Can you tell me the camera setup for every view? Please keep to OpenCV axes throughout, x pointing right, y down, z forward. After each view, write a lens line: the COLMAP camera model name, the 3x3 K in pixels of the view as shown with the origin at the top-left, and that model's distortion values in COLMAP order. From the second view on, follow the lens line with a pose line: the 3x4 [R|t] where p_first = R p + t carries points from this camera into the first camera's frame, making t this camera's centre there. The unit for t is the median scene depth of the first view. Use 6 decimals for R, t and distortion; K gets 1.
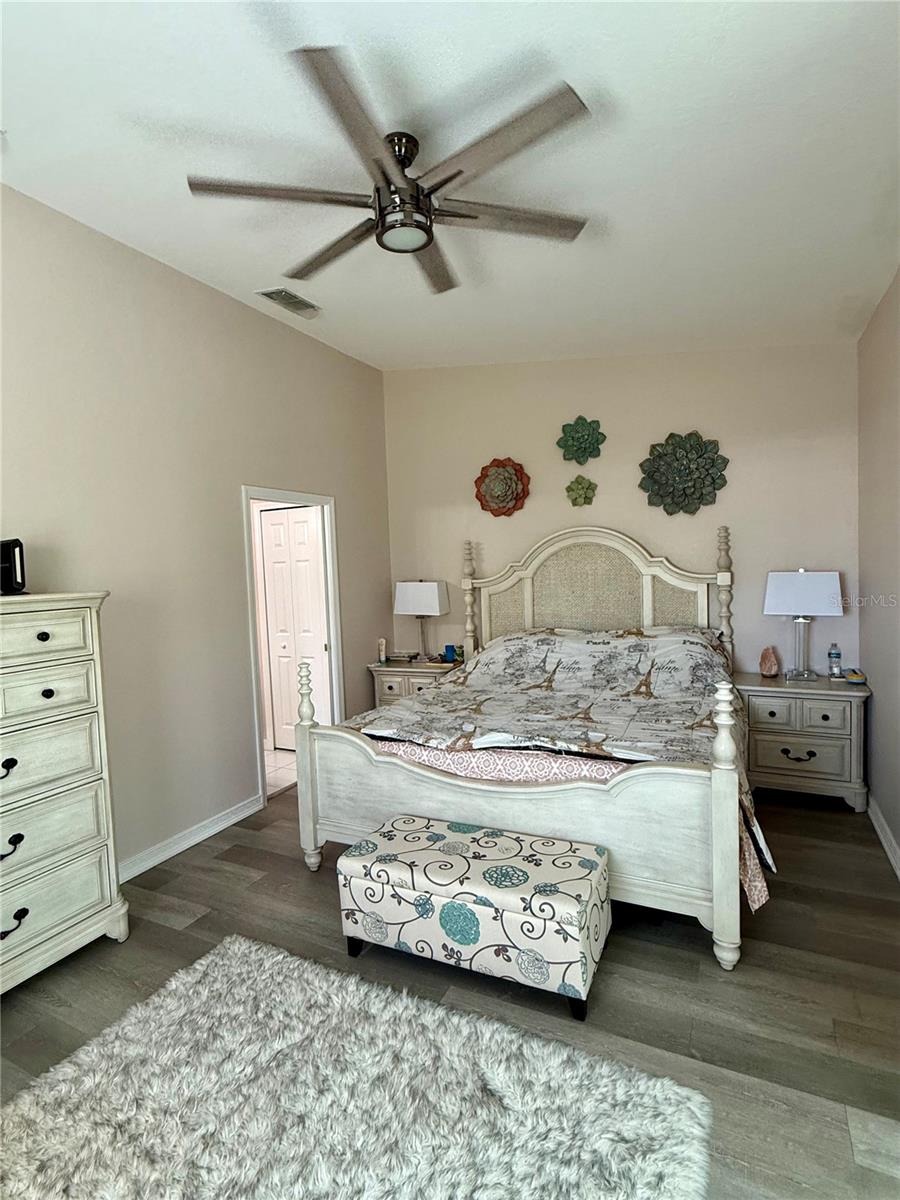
lens RADIAL K [[606.1, 0, 450.0], [0, 606.1, 600.0], [0, 0, 1]] dist [-0.005689, 0.002671]
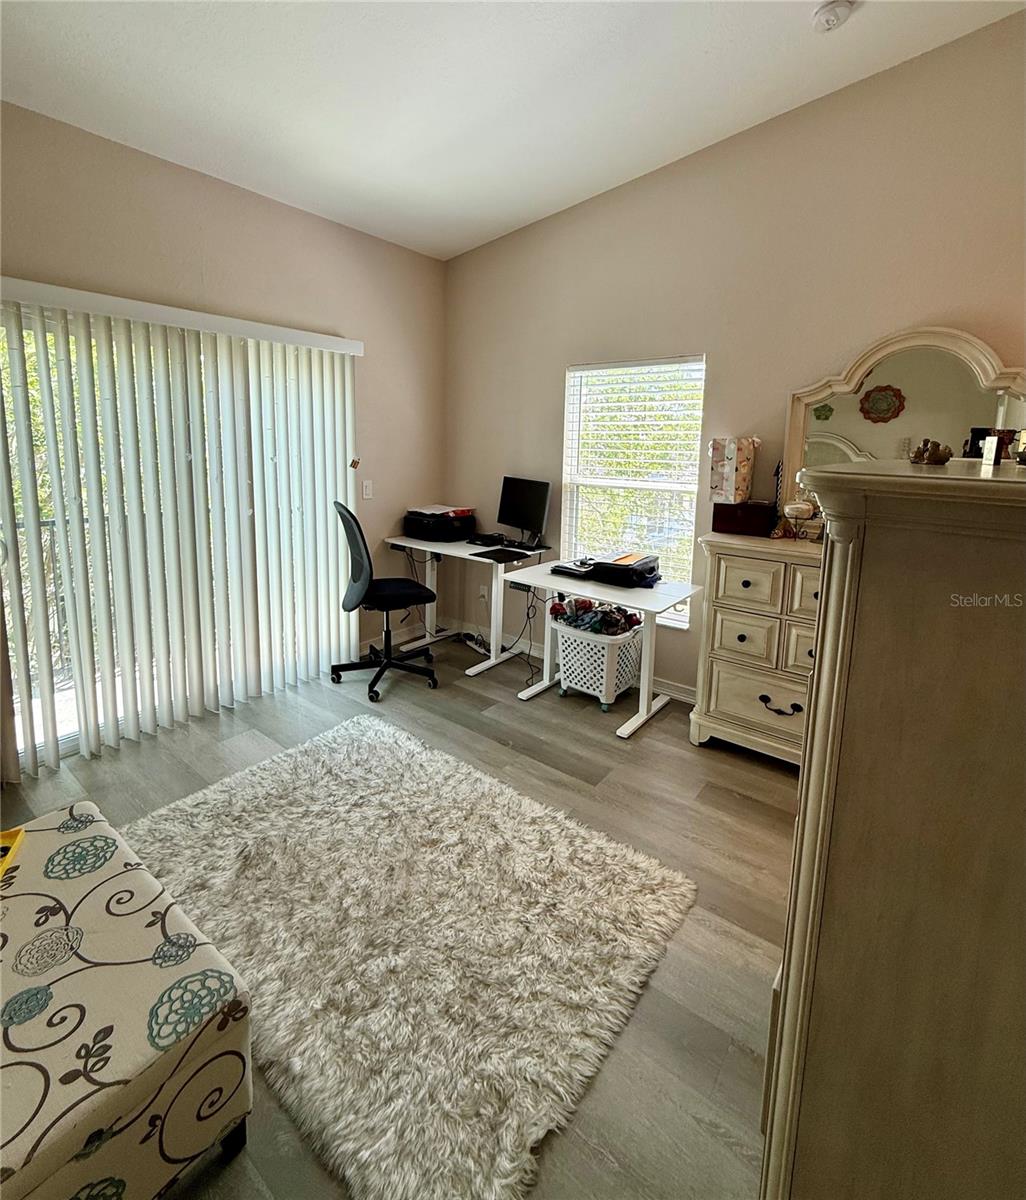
lens RADIAL K [[558.9, 0, 513.5], [0, 558.9, 524.6], [0, 0, 1]] dist [0.000081, -0.000107]
pose [[-0.980974, -0.009238, 0.193919, -0.459683], [0.027701, 0.981986, 0.186913, -0.039020], [-0.192152, 0.188729, -0.963047, 1.243356]]
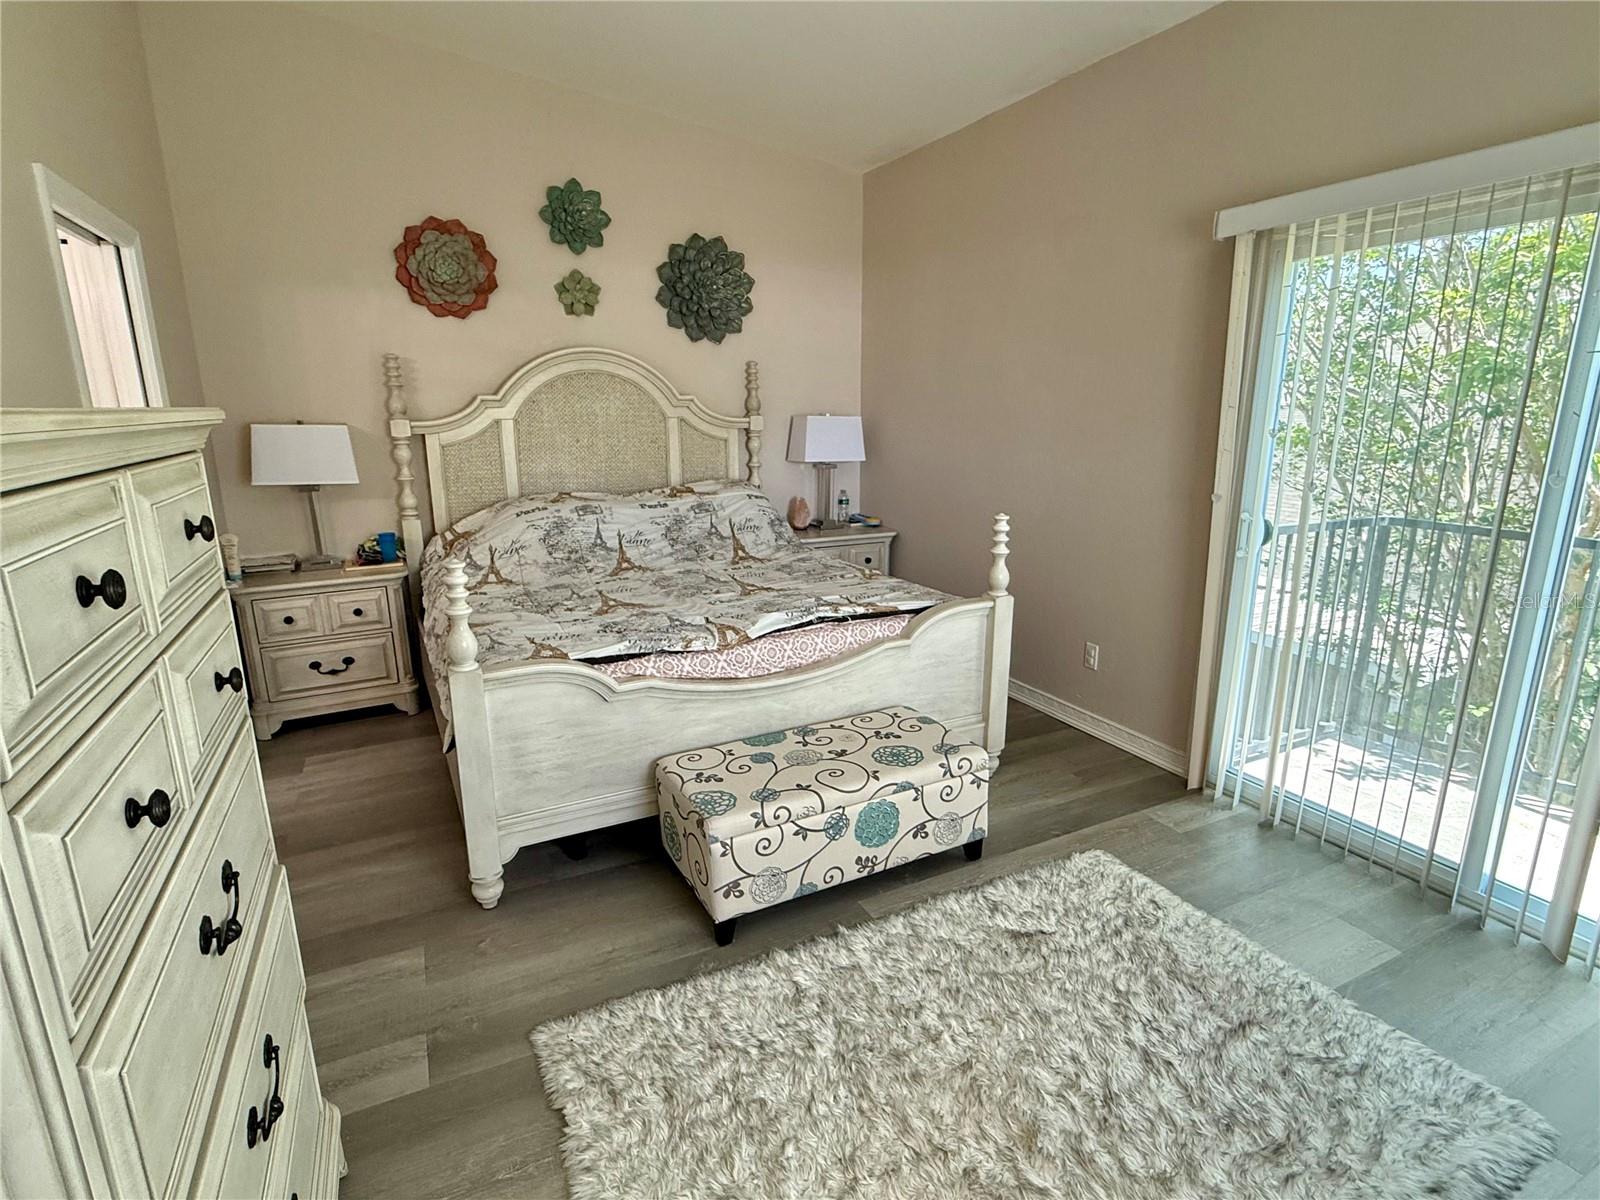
lens RADIAL K [[808.1, 0, 800.0], [0, 808.1, 600.0], [0, 0, 1]] dist [-0.005689, 0.002671]
pose [[0.599843, -0.155486, 0.784865, -0.736569], [0.028466, 0.984463, 0.173272, 0.025716], [-0.799611, -0.081594, 0.594949, 0.371812]]
